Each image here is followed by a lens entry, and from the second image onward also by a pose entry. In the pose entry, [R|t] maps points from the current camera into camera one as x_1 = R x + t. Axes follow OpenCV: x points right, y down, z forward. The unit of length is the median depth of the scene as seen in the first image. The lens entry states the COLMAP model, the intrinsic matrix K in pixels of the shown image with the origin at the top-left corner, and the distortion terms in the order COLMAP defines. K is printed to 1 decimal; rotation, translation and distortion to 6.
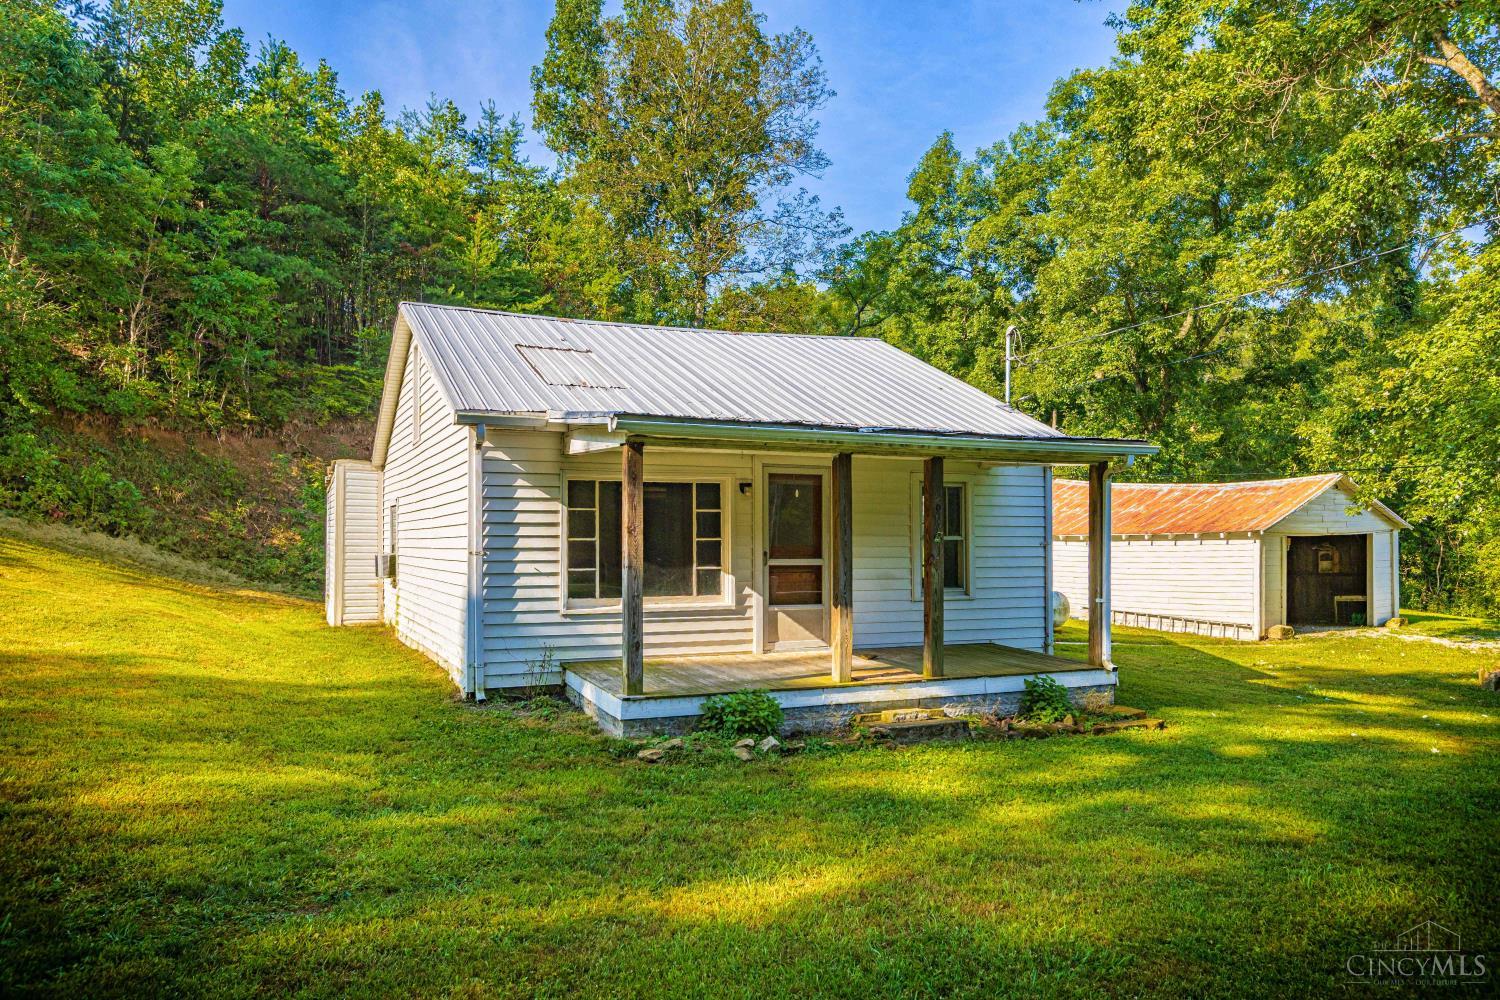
lens RADIAL K [[1060.9, 0, 750.0], [0, 1060.9, 500.0], [0, 0, 1]] dist [-0.004230, -0.003131]
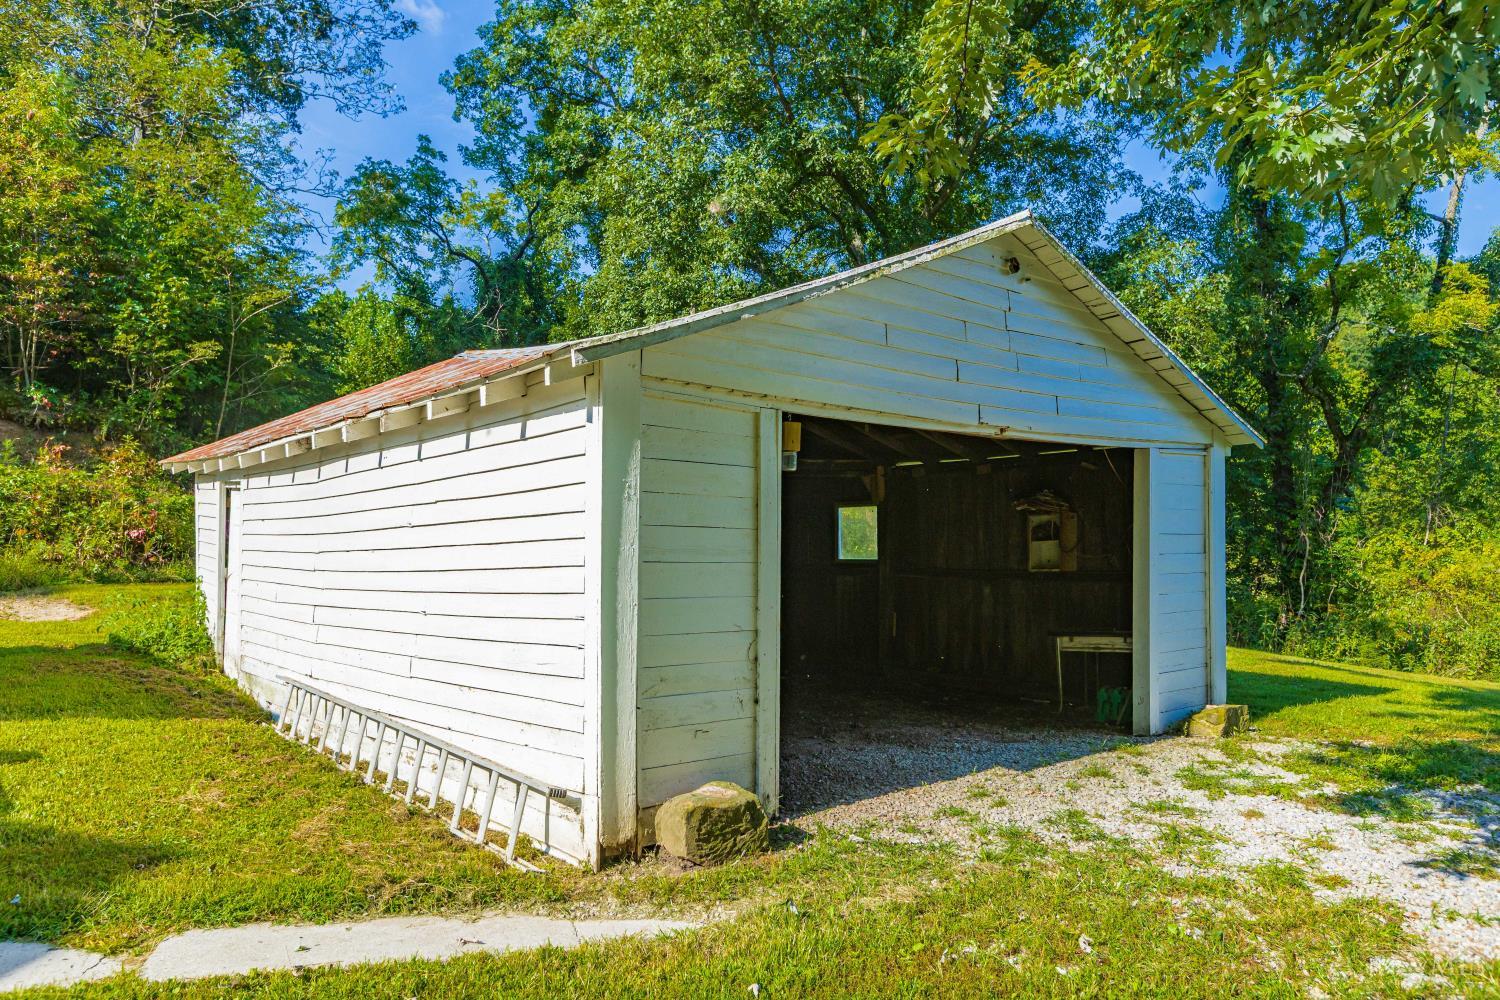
lens RADIAL K [[1060.9, 0, 750.0], [0, 1060.9, 500.0], [0, 0, 1]] dist [-0.004230, -0.003131]
pose [[0.994340, 0.008099, 0.105933, 0.423414], [-0.006512, 0.999862, -0.015316, 0.052512], [-0.106042, 0.014539, 0.994255, 0.675021]]
